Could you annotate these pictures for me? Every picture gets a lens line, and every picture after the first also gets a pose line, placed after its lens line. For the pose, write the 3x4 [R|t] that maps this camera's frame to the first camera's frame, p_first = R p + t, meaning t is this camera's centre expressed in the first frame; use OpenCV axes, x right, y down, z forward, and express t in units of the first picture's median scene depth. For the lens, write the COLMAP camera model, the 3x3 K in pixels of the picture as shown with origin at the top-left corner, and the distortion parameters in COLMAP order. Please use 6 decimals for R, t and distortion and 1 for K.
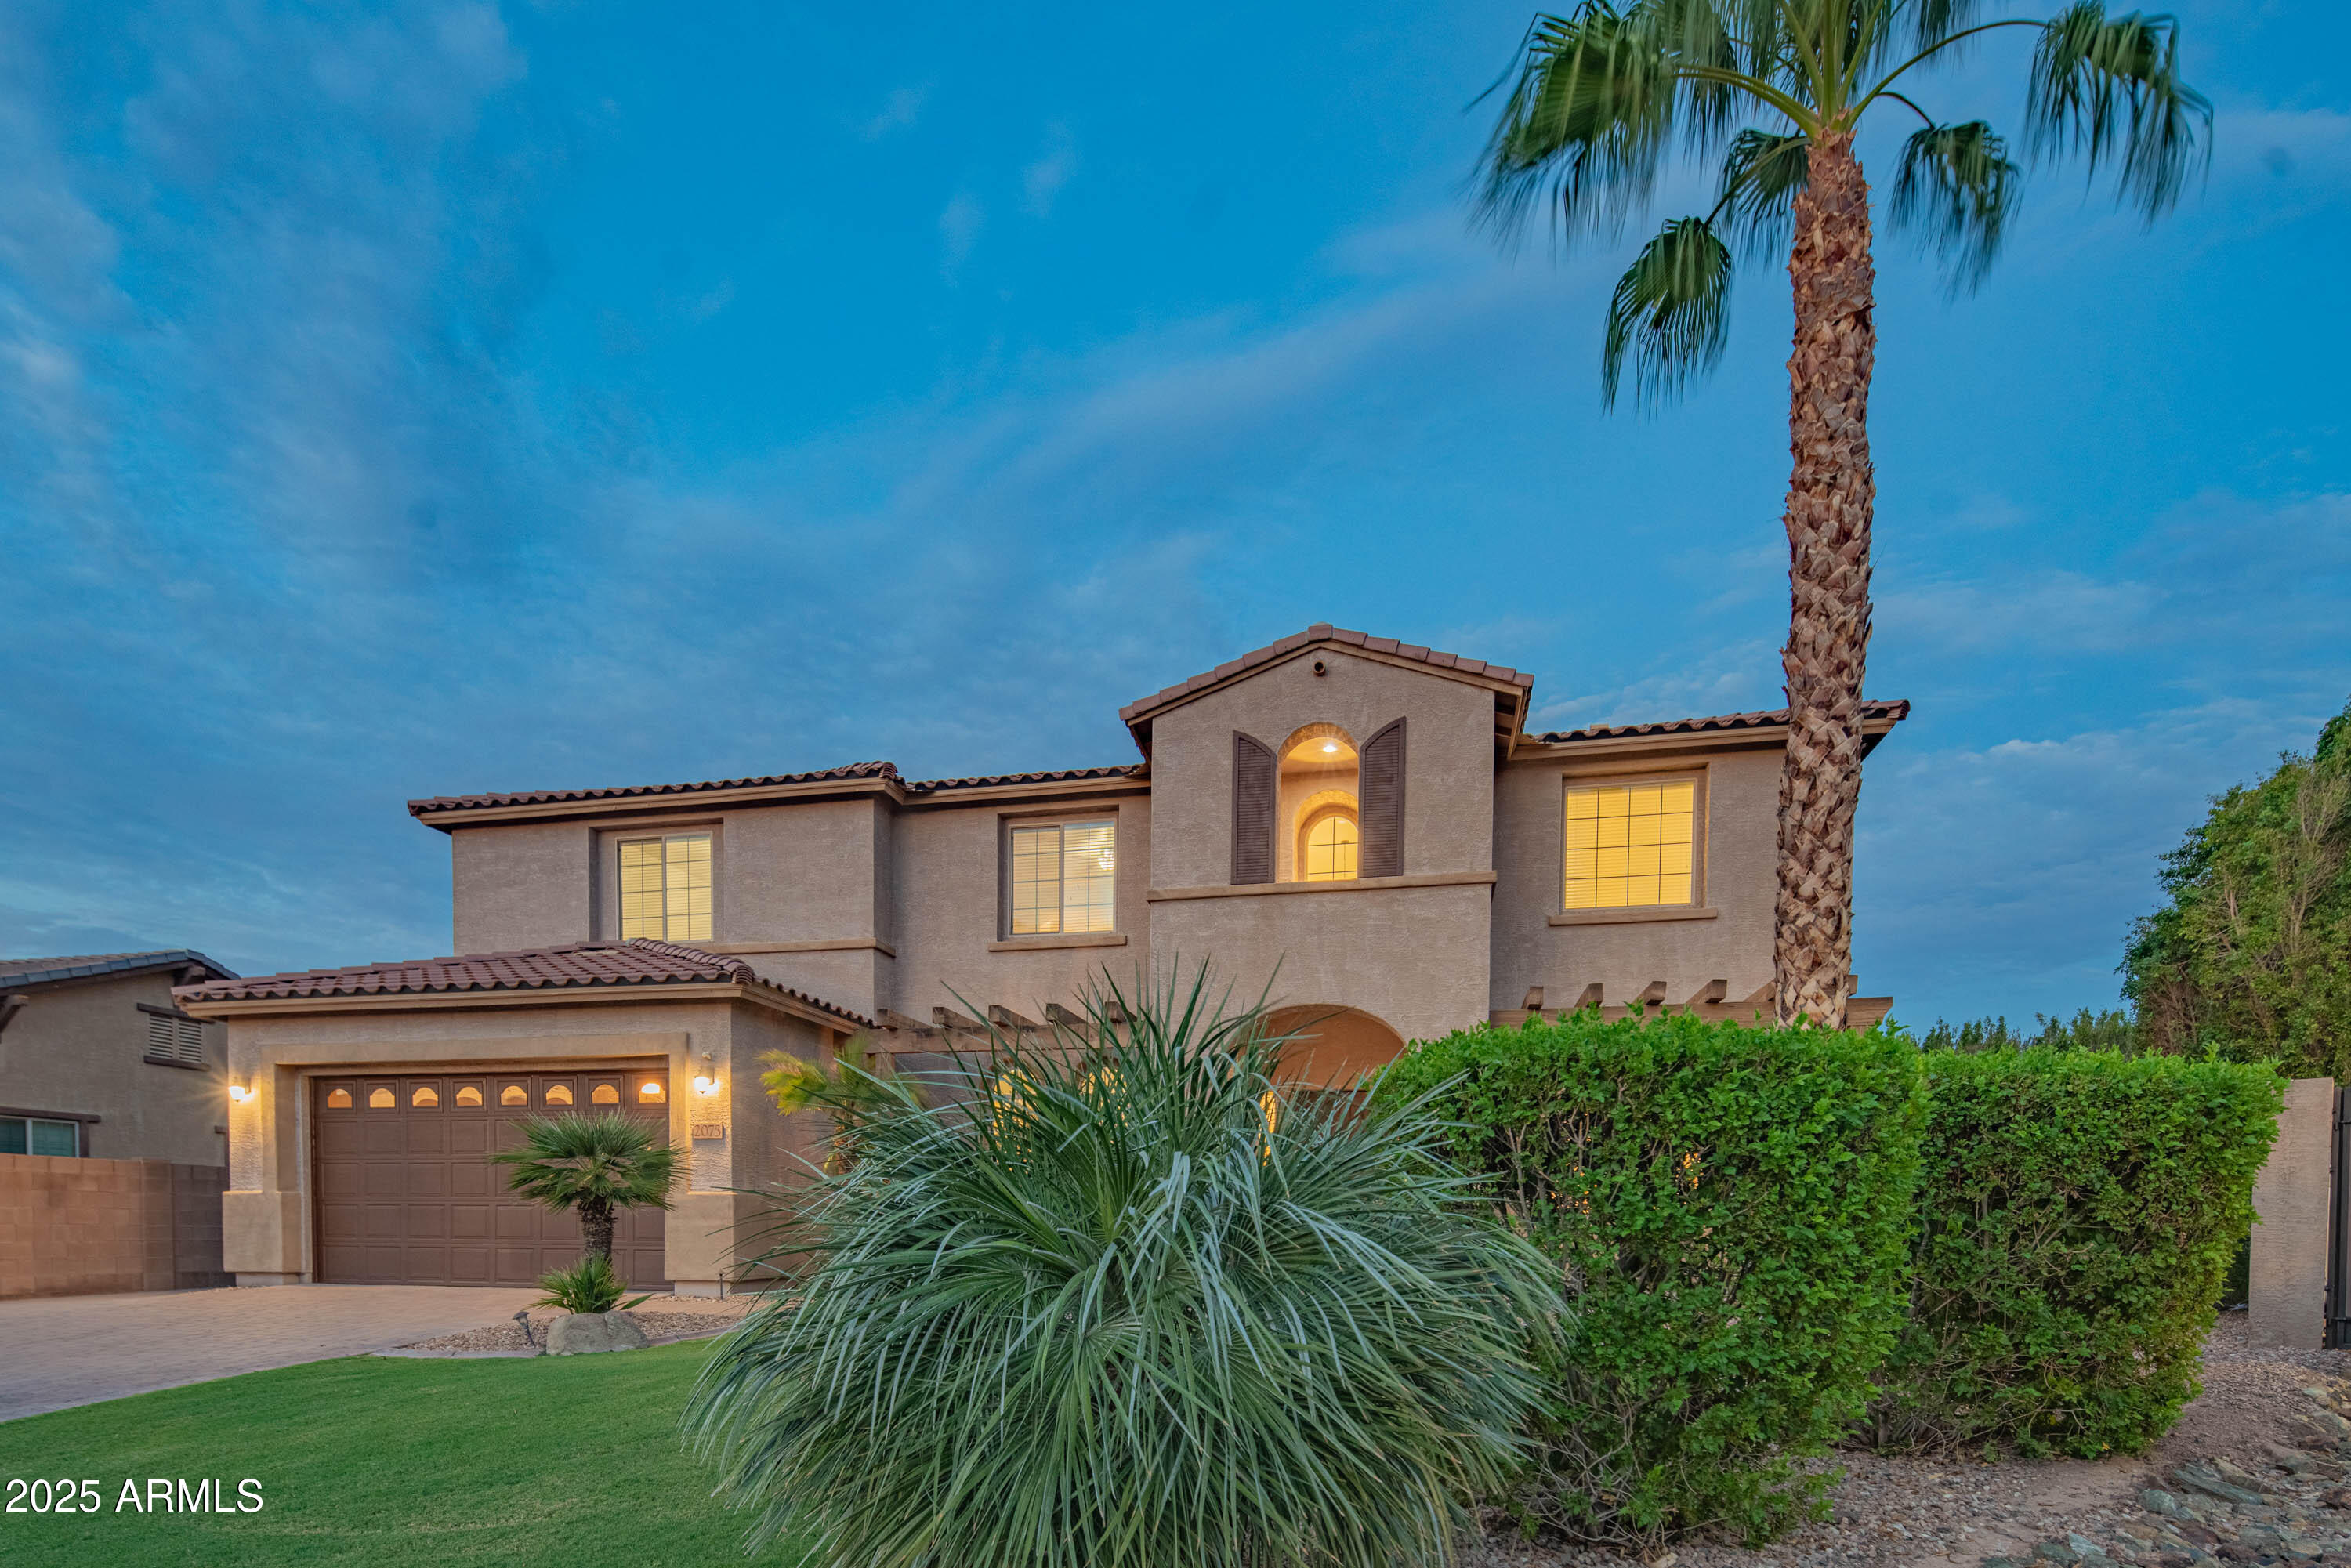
lens RADIAL K [[1361.0, 0, 1175.3], [0, 1361.0, 827.9], [0, 0, 1]] dist [0.003411, 0.000276]
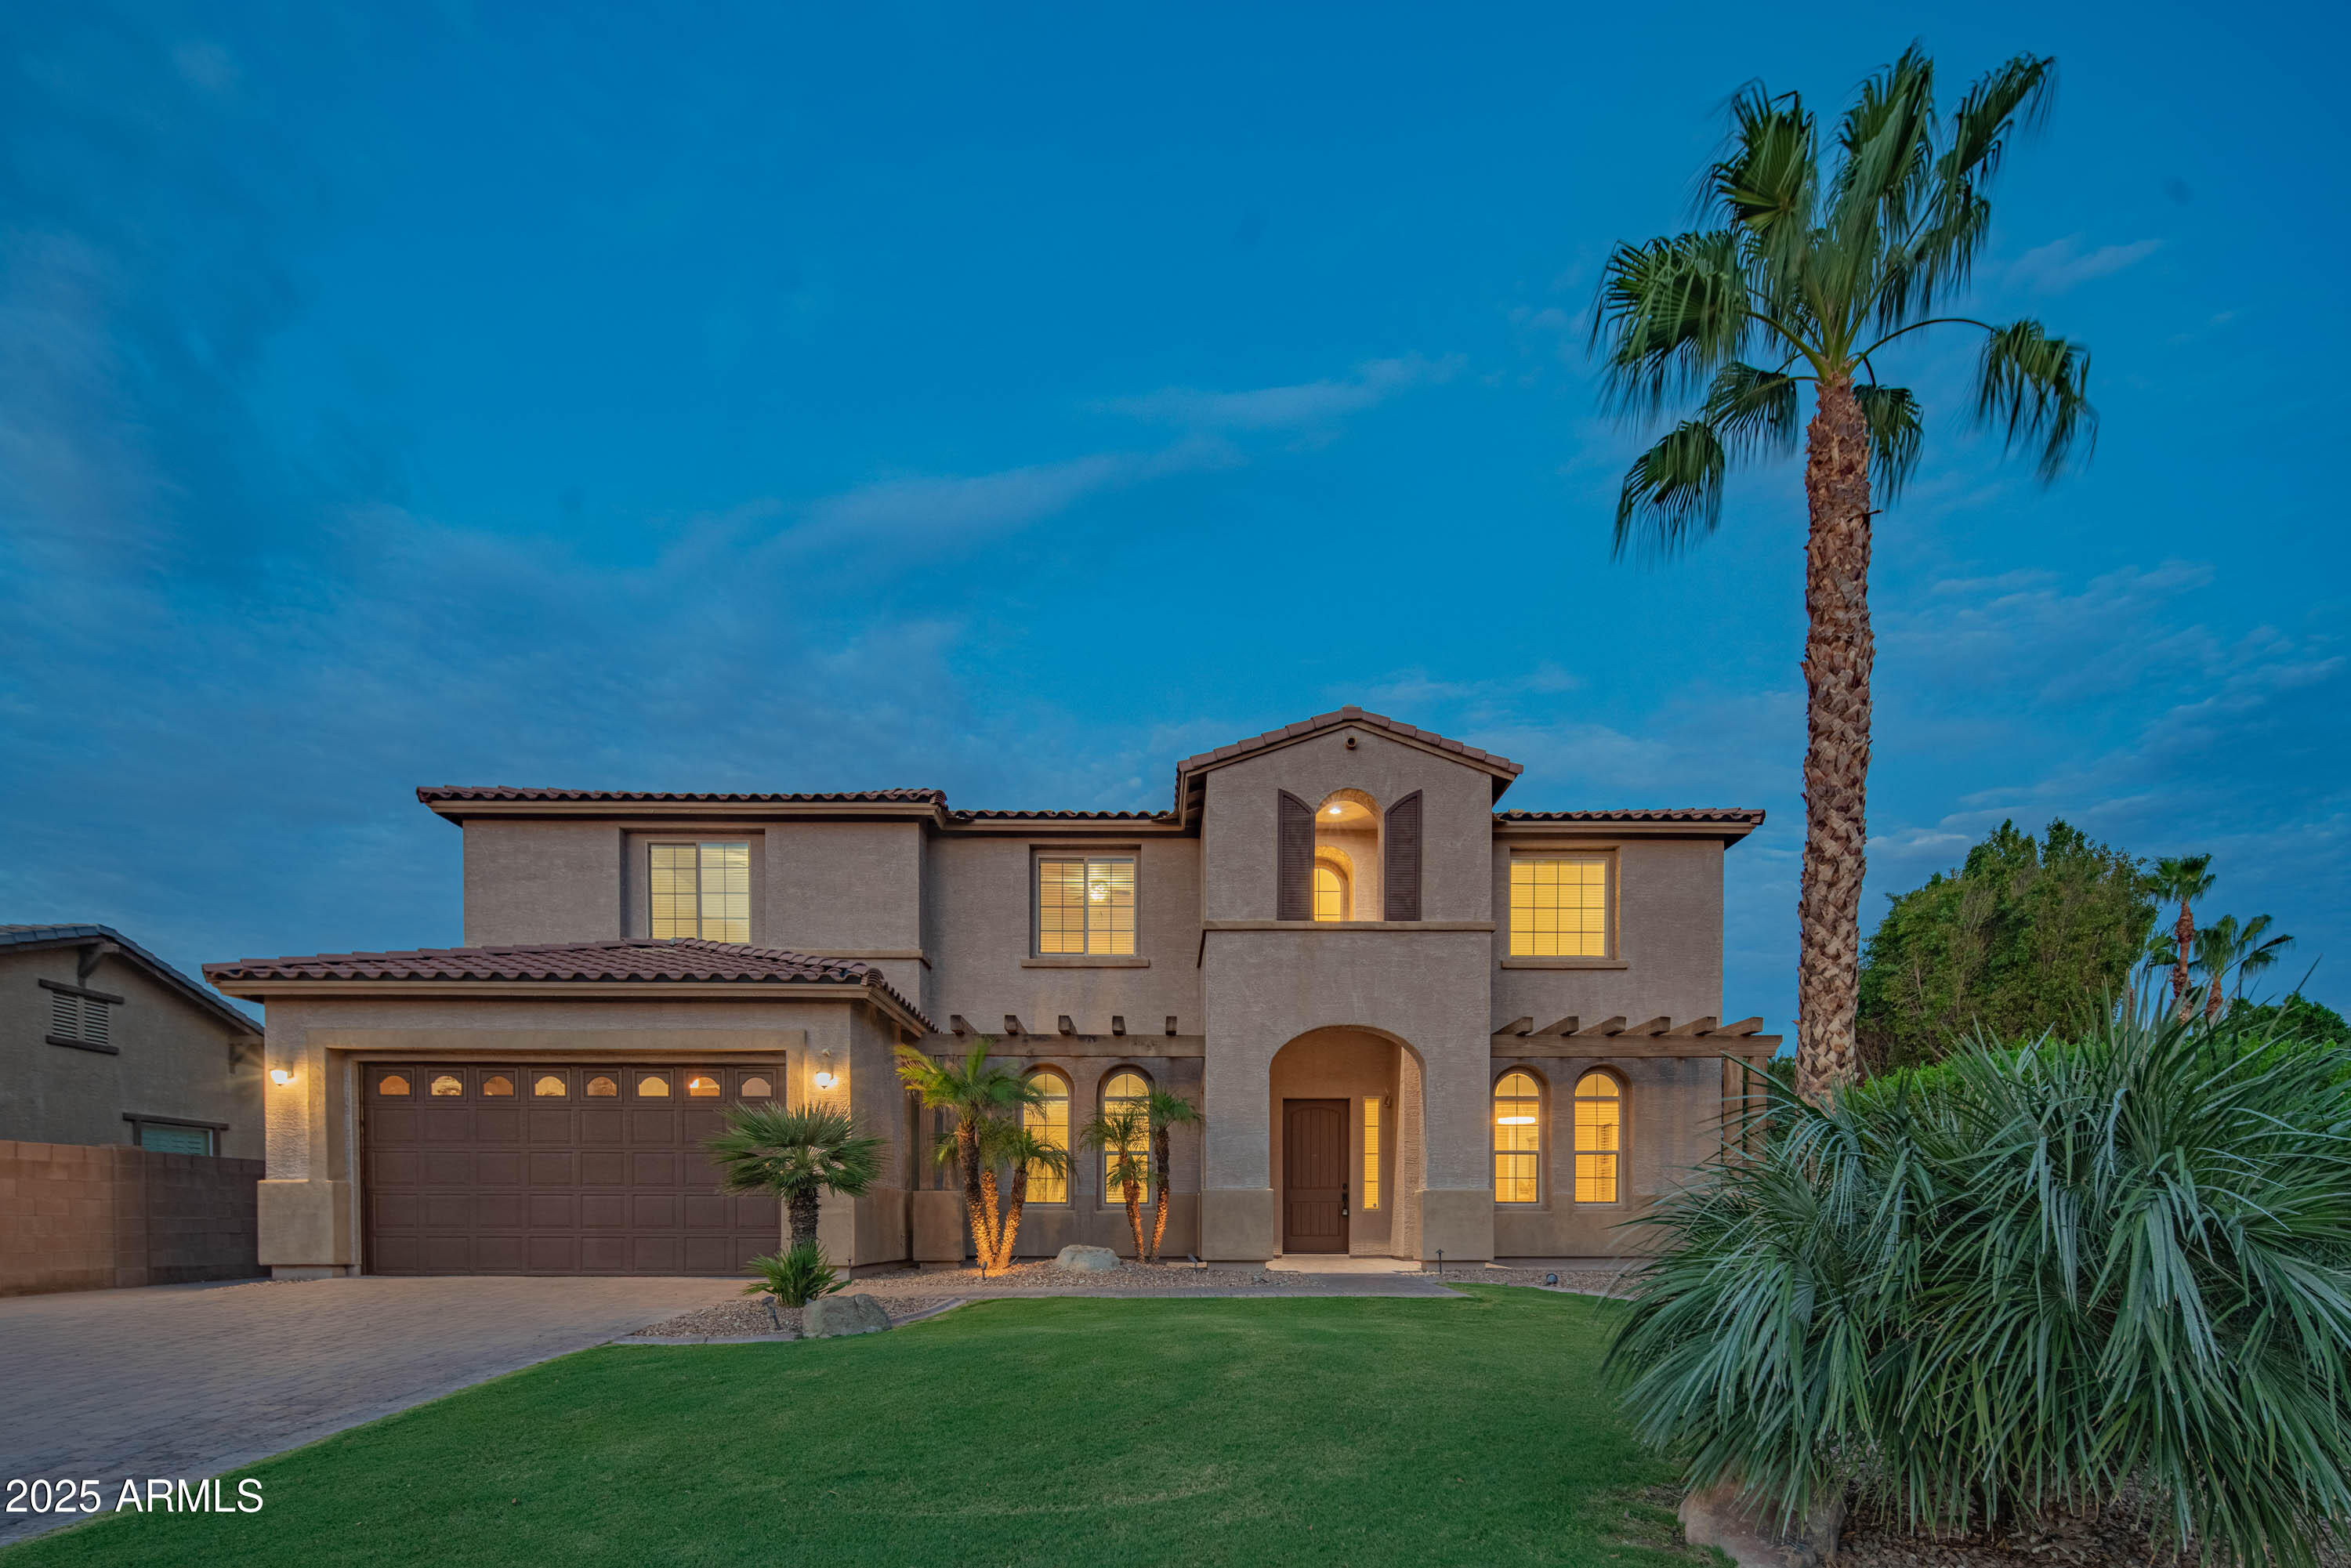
lens RADIAL K [[1158.9, 0, 1177.8], [0, 1158.9, 868.9], [0, 0, 1]] dist [0.001748, -0.000261]
pose [[0.966069, 0.069541, 0.248747, -0.288470], [-0.067501, 0.997579, -0.016729, 0.020054], [-0.249308, -0.000629, 0.968424, 0.056787]]
